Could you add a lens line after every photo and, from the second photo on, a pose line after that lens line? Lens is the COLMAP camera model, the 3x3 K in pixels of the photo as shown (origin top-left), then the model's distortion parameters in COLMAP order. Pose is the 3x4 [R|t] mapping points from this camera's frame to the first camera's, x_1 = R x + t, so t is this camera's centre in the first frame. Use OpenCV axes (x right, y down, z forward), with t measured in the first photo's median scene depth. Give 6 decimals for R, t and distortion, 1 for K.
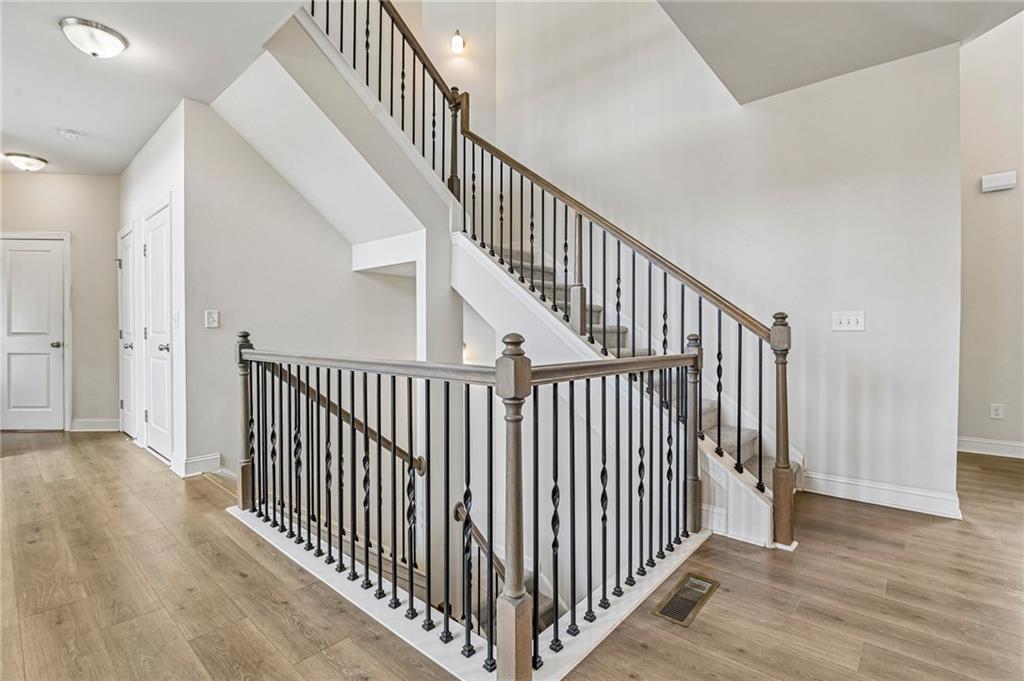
lens RADIAL K [[461.3, 0, 544.7], [0, 461.3, 335.9], [0, 0, 1]] dist [-0.010207, 0.000099]
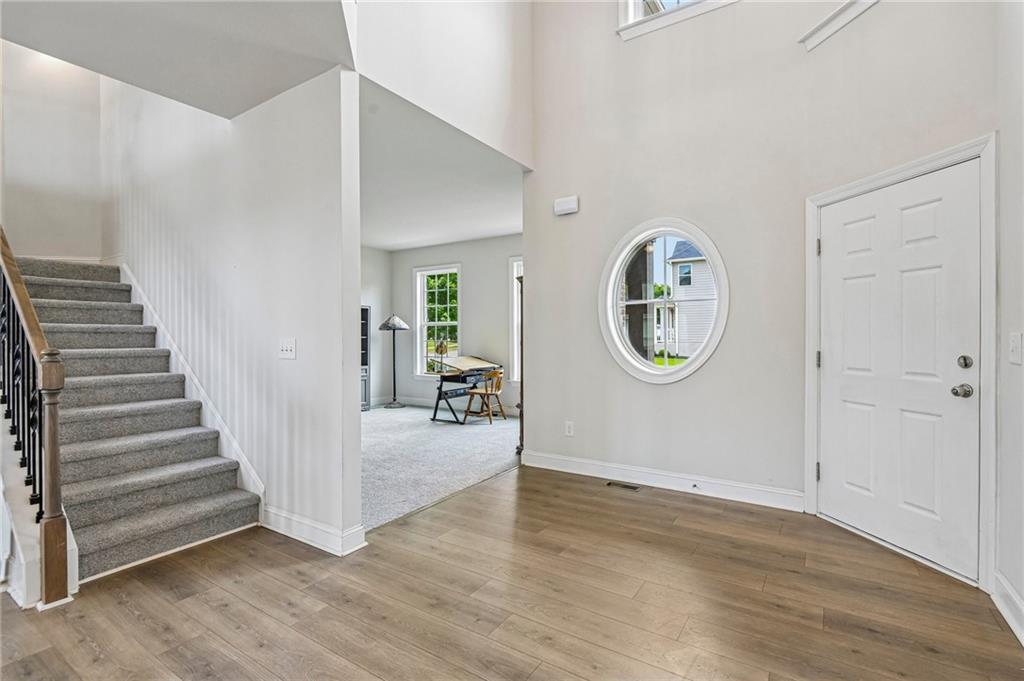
lens RADIAL K [[461.3, 0, 544.7], [0, 461.3, 335.9], [0, 0, 1]] dist [-0.010207, 0.000099]
pose [[0.990435, -0.006884, 0.137810, 1.083479], [0.007947, 0.999943, -0.007161, -0.049725], [-0.137753, 0.008187, 0.990433, -0.026284]]
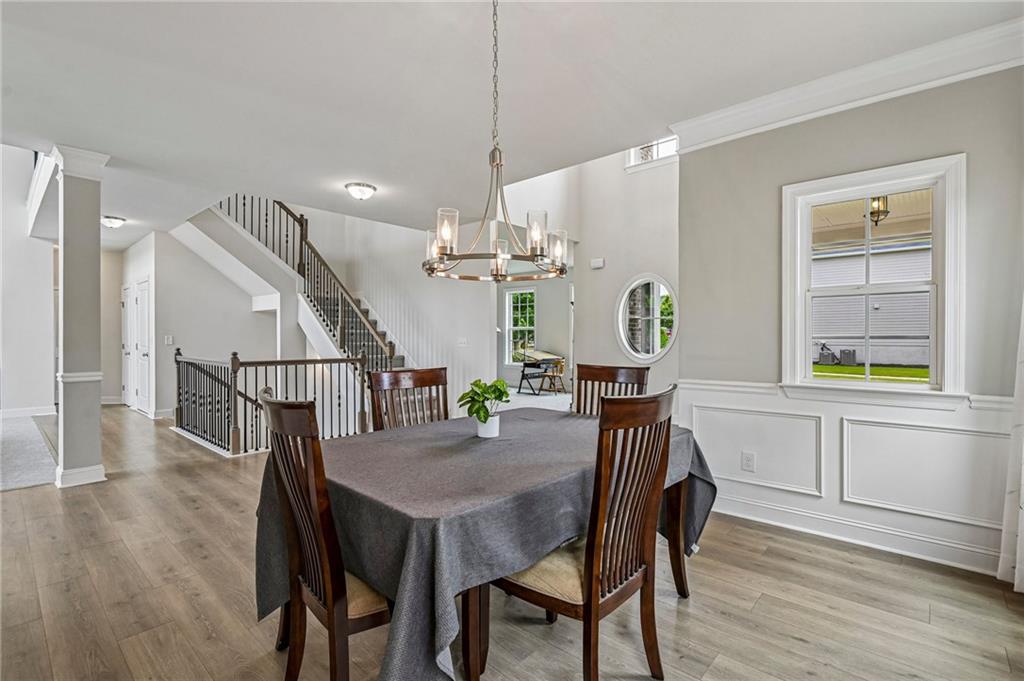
lens RADIAL K [[475.3, 0, 543.5], [0, 475.3, 338.1], [0, 0, 1]] dist [-0.001593, 0.000383]
pose [[0.999750, 0.000503, -0.022339, 1.114236], [-0.000626, 0.999985, -0.005518, -0.043237], [0.022336, 0.005531, 0.999735, -1.204561]]
